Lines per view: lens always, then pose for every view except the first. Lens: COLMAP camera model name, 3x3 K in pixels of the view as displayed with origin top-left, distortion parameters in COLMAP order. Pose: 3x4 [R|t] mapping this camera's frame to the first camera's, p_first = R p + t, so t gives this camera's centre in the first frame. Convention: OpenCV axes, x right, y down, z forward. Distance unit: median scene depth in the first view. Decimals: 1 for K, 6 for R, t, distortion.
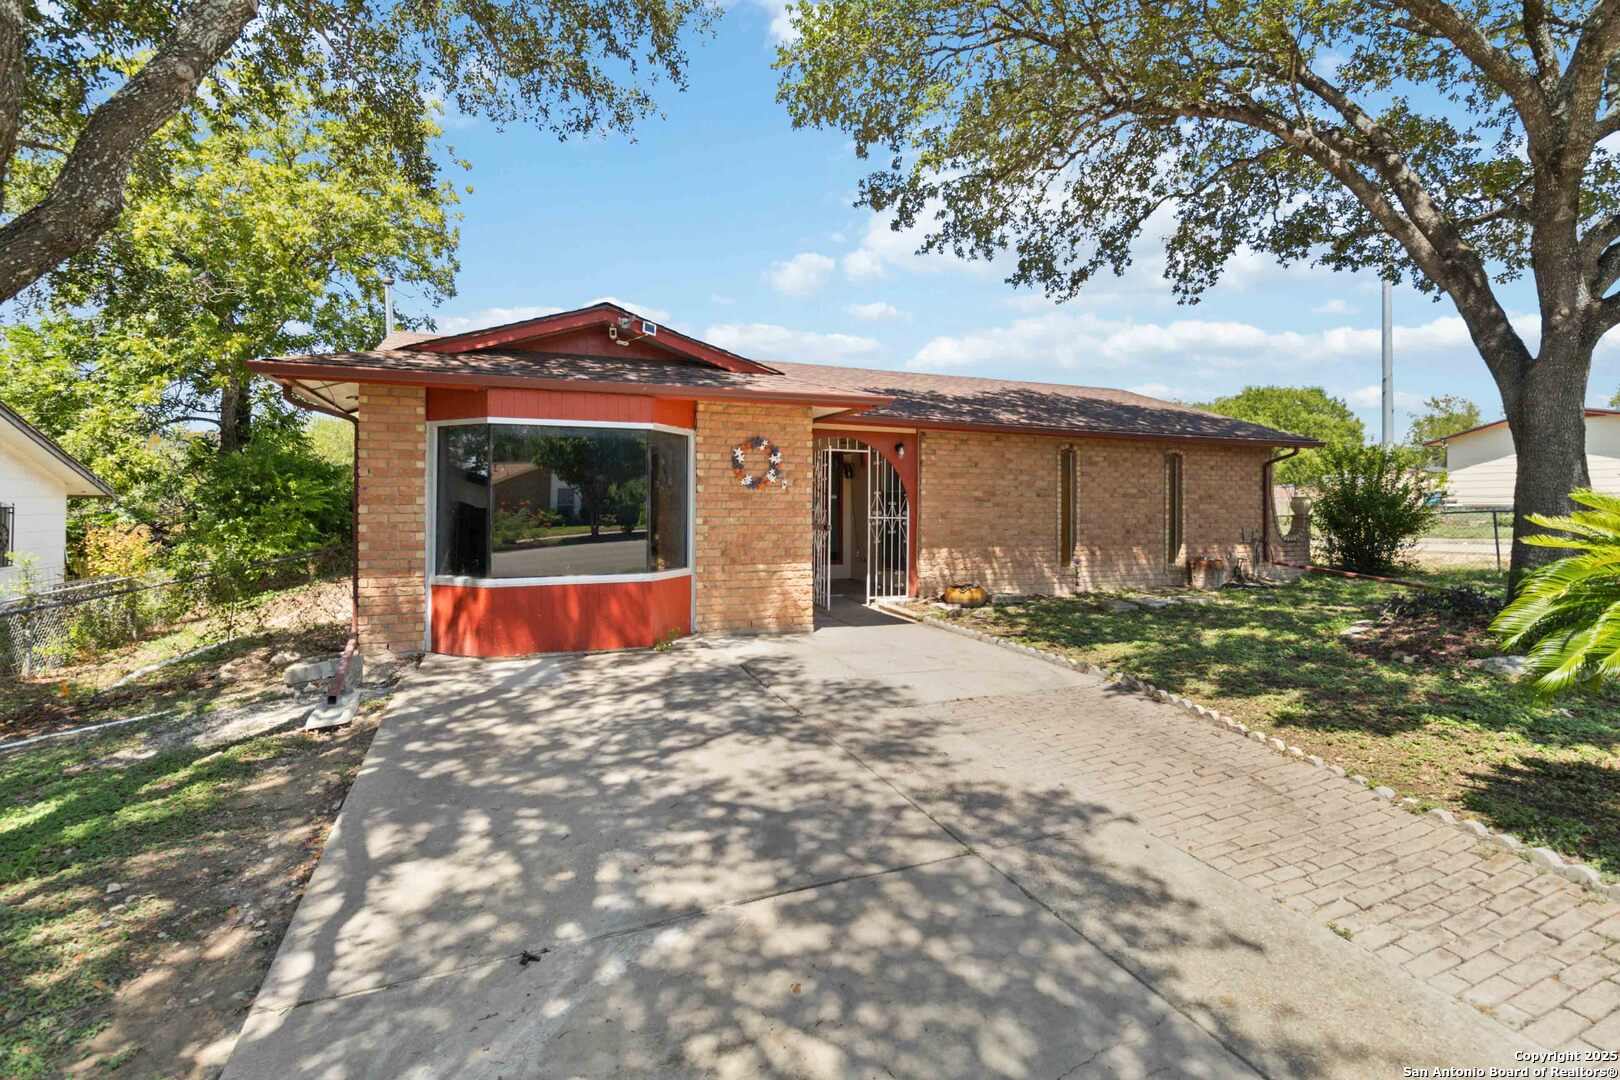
lens RADIAL K [[768.2, 0, 818.4], [0, 768.2, 523.3], [0, 0, 1]] dist [0.001401, 0.000806]
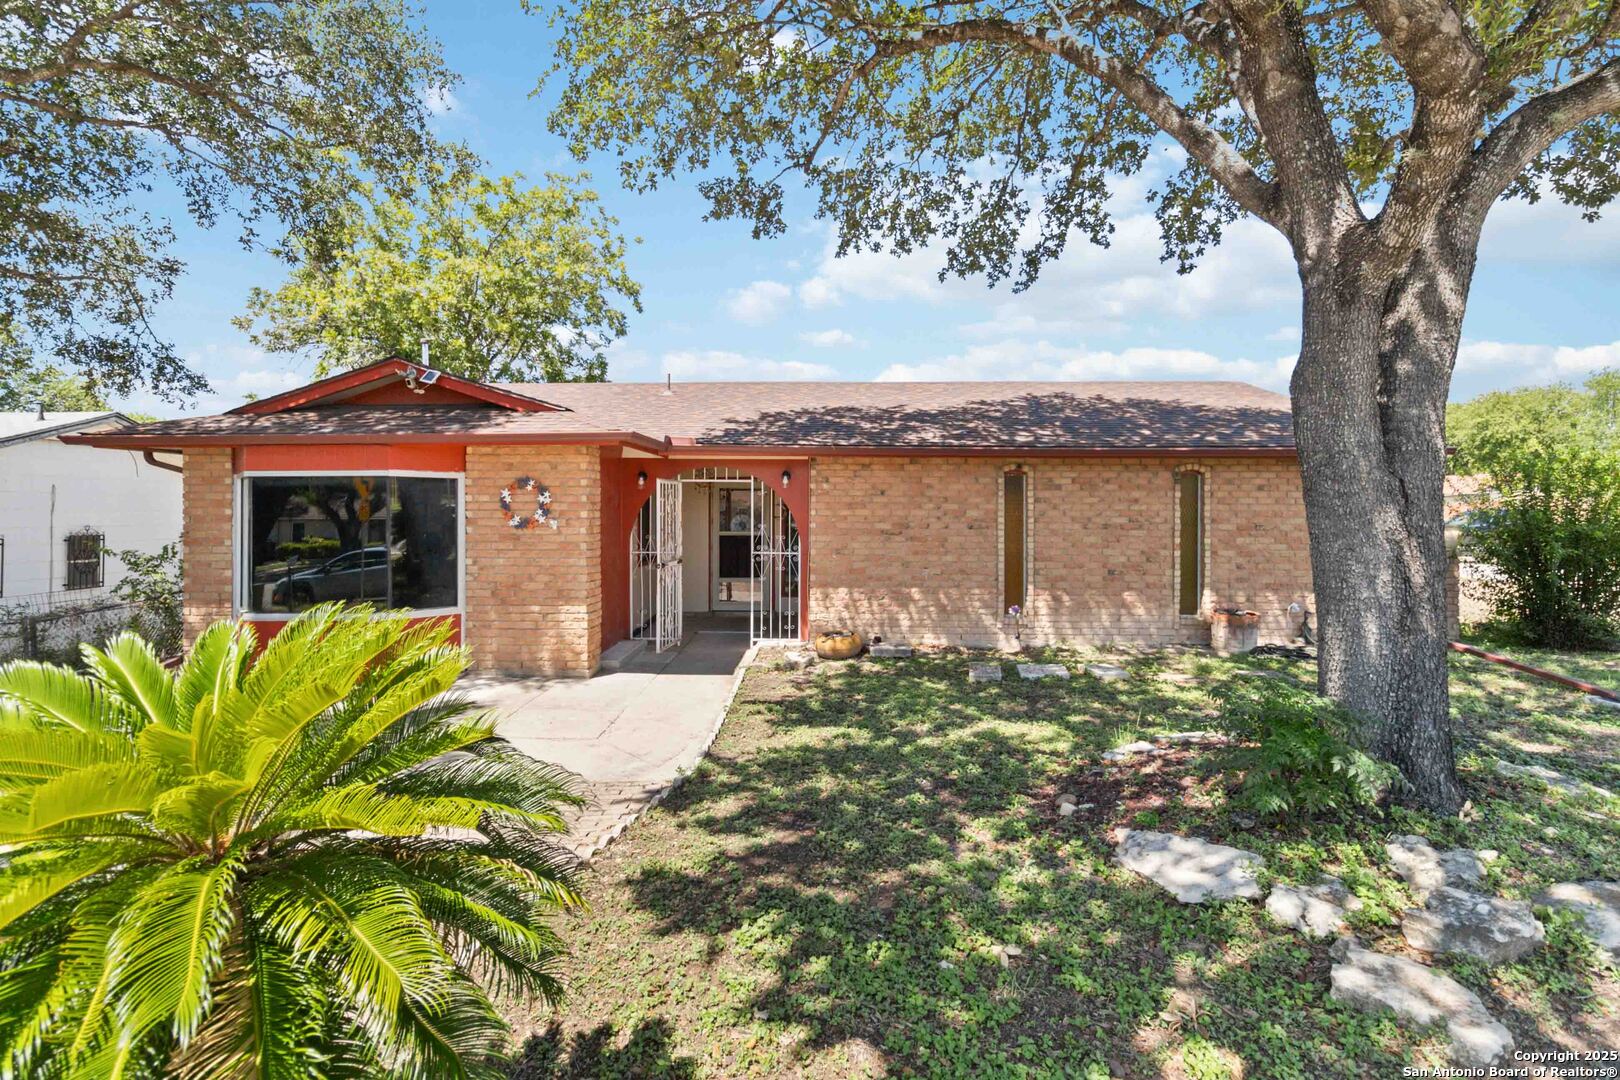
lens RADIAL K [[761.1, 0, 803.9], [0, 761.1, 530.6], [0, 0, 1]] dist [0.002983, 0.000416]
pose [[0.917062, 0.006104, -0.398698, 0.524825], [-0.006055, 0.999981, 0.001382, -0.038550], [0.398699, 0.001147, 0.917081, 0.201861]]
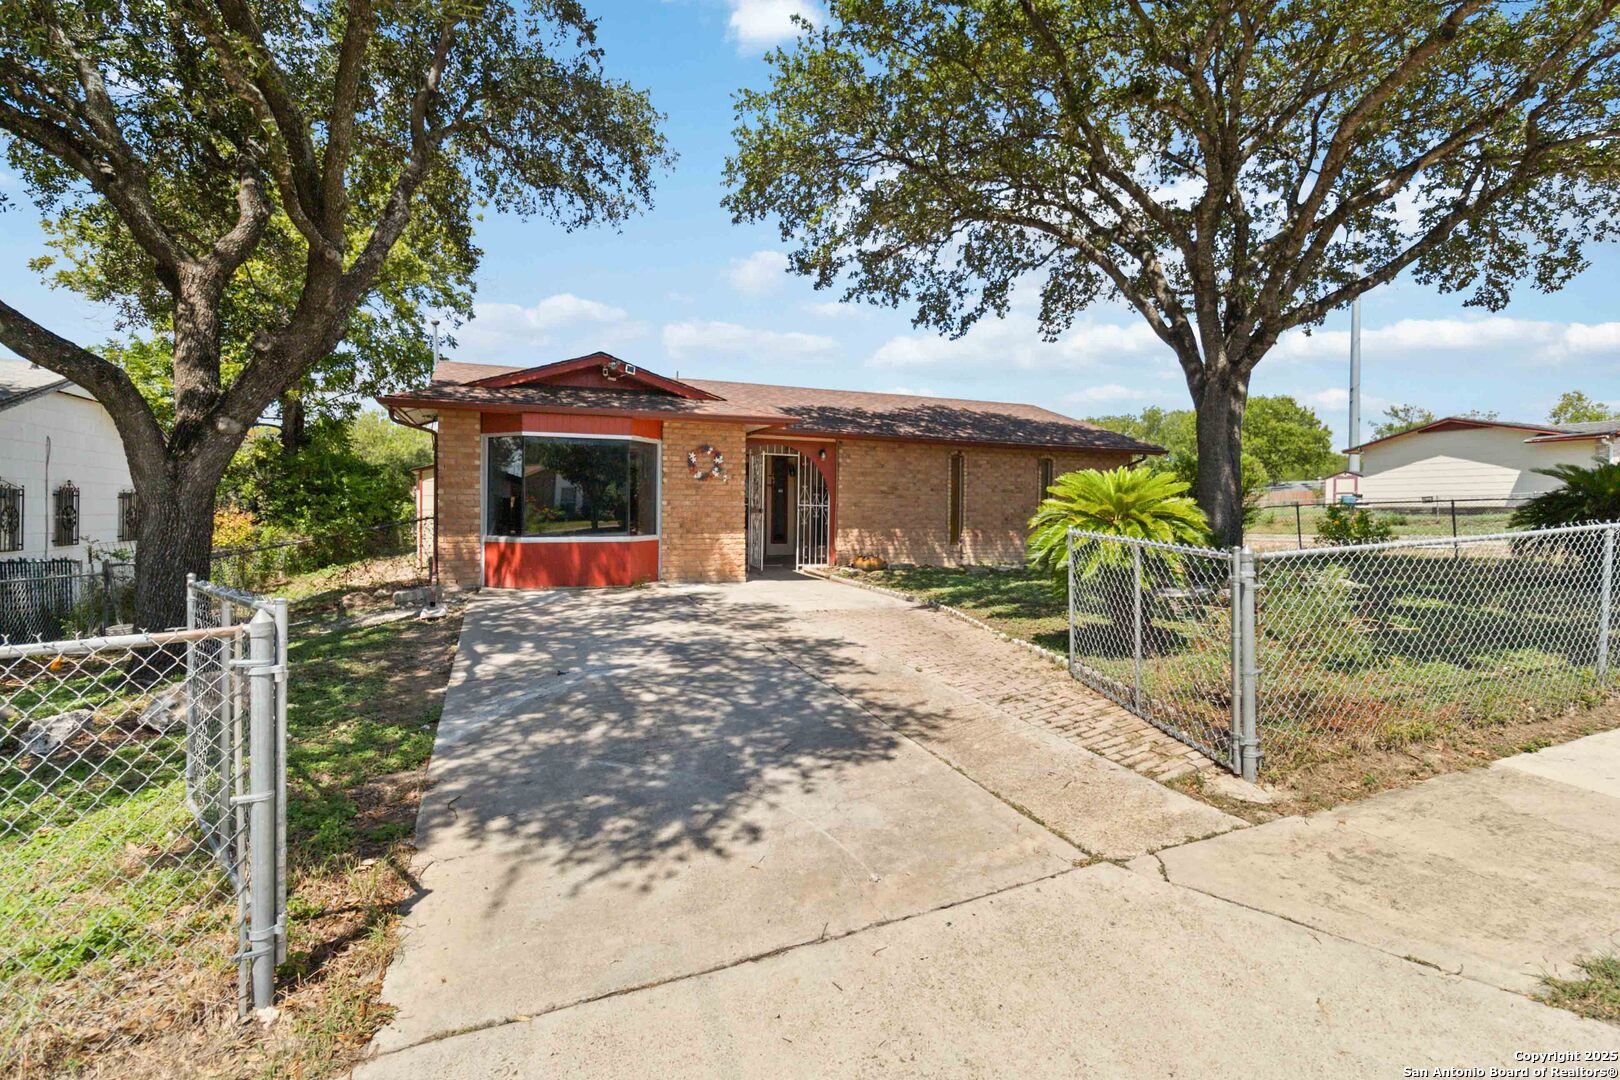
lens RADIAL K [[743.1, 0, 801.3], [0, 743.1, 534.3], [0, 0, 1]] dist [-0.002097, -0.000083]
pose [[0.999879, 0.007097, -0.013862, 0.096439], [-0.006913, 0.999888, 0.013277, 0.027723], [0.013955, -0.013180, 0.999816, -0.304757]]
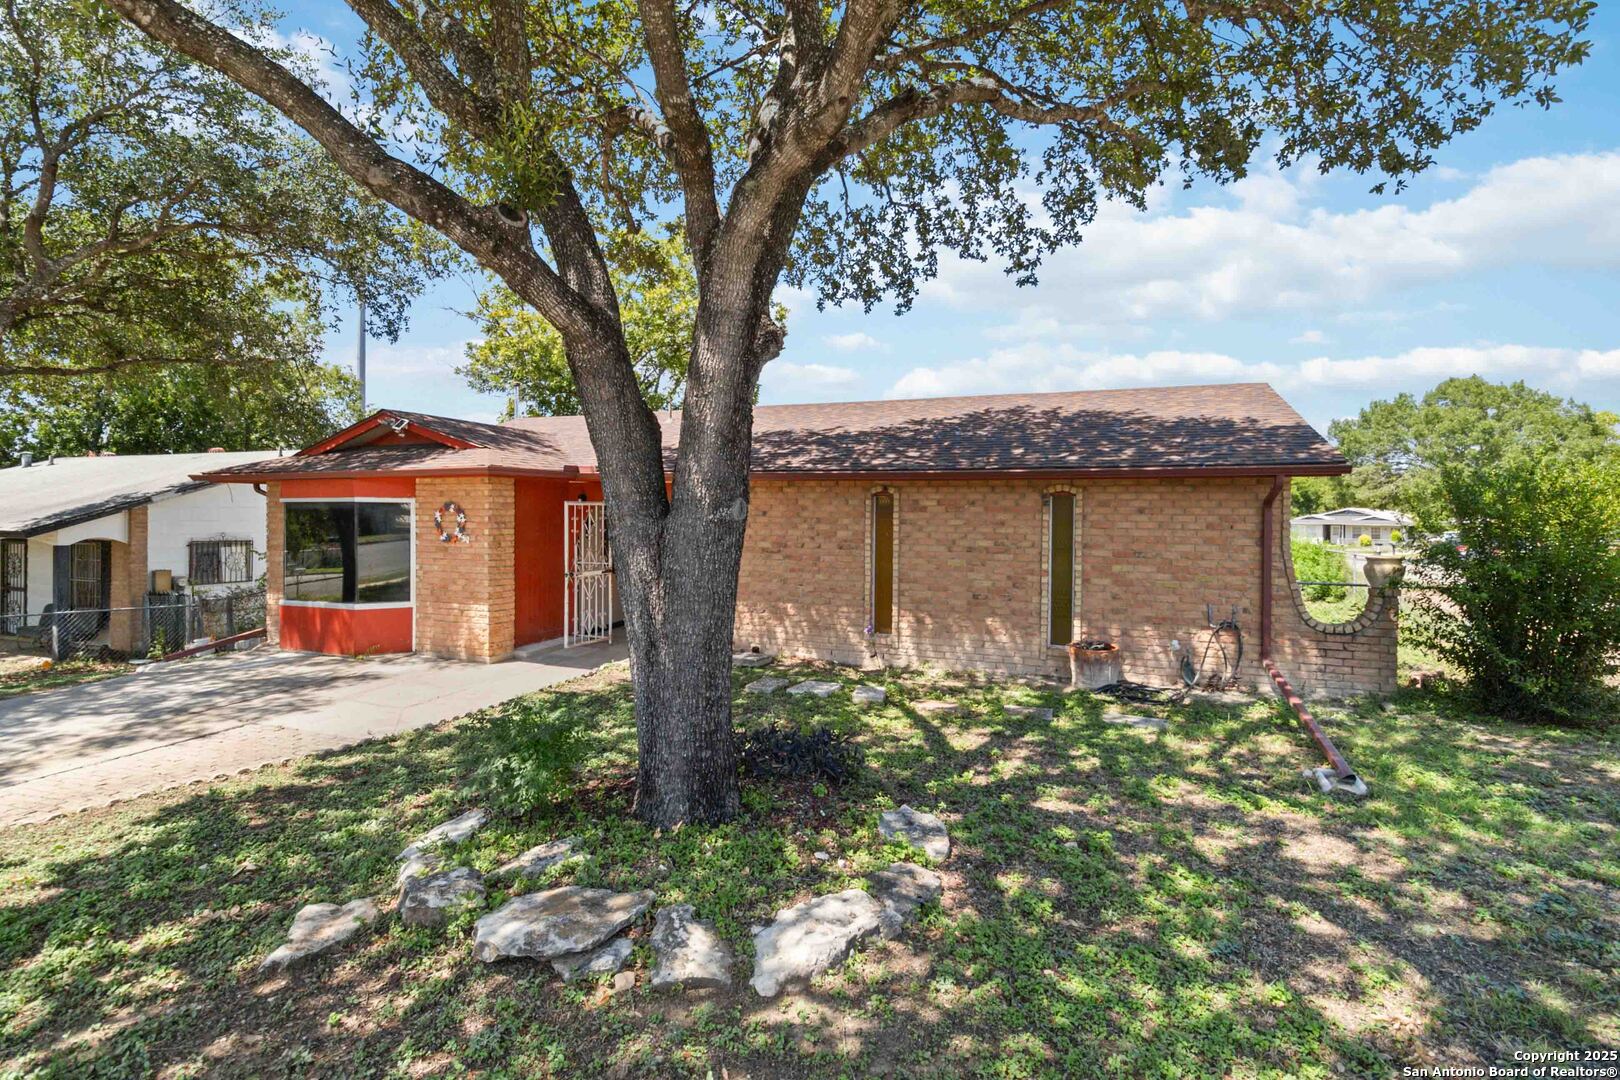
lens RADIAL K [[761.3, 0, 810.0], [0, 761.3, 540.0], [0, 0, 1]] dist [-0.000455, -0.000049]
pose [[0.720835, 0.023815, -0.692697, 0.994080], [-0.020380, 0.999706, 0.013162, -0.064584], [0.692807, 0.004630, 0.721109, 0.423034]]
